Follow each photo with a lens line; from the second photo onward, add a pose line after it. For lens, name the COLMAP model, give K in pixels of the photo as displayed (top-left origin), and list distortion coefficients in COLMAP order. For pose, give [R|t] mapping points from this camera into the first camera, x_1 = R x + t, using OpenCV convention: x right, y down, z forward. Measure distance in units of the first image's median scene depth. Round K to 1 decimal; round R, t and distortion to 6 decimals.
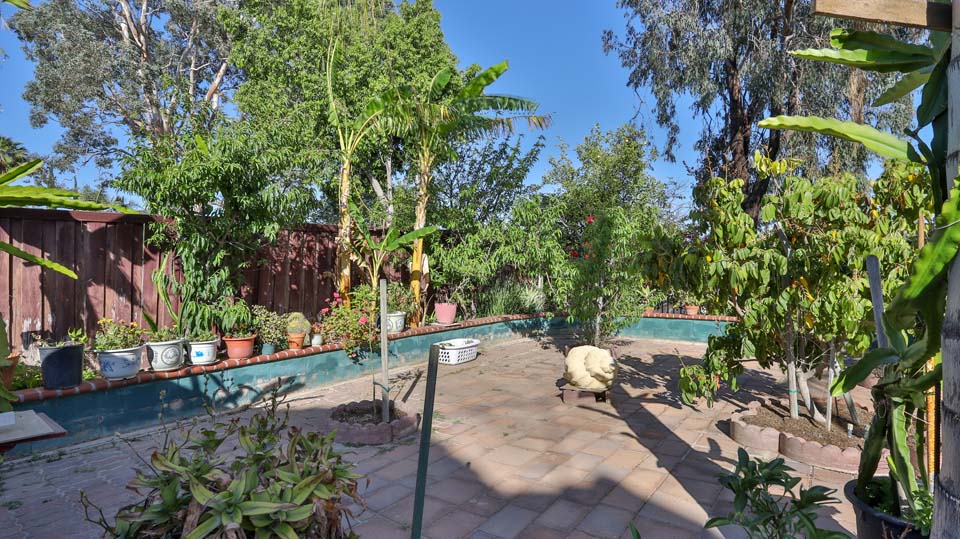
lens RADIAL K [[506.3, 0, 480.0], [0, 506.3, 269.5], [0, 0, 1]] dist [-0.078353, 0.036447]
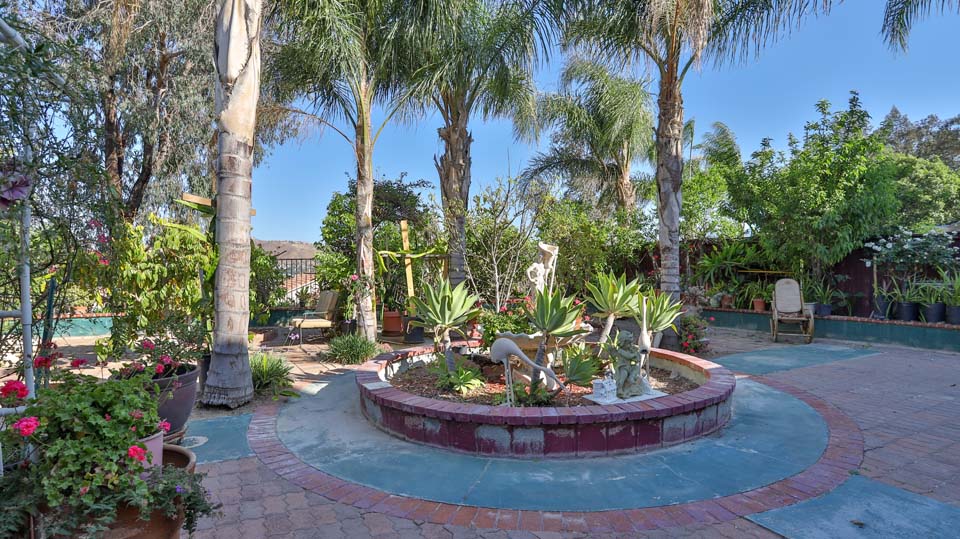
lens RADIAL K [[506.3, 0, 480.0], [0, 506.3, 269.5], [0, 0, 1]] dist [-0.078353, 0.036447]
pose [[0.412918, 0.005228, 0.910753, -0.640690], [0.010945, 0.999883, -0.010702, 0.015662], [-0.910702, 0.014387, 0.412812, -0.931351]]
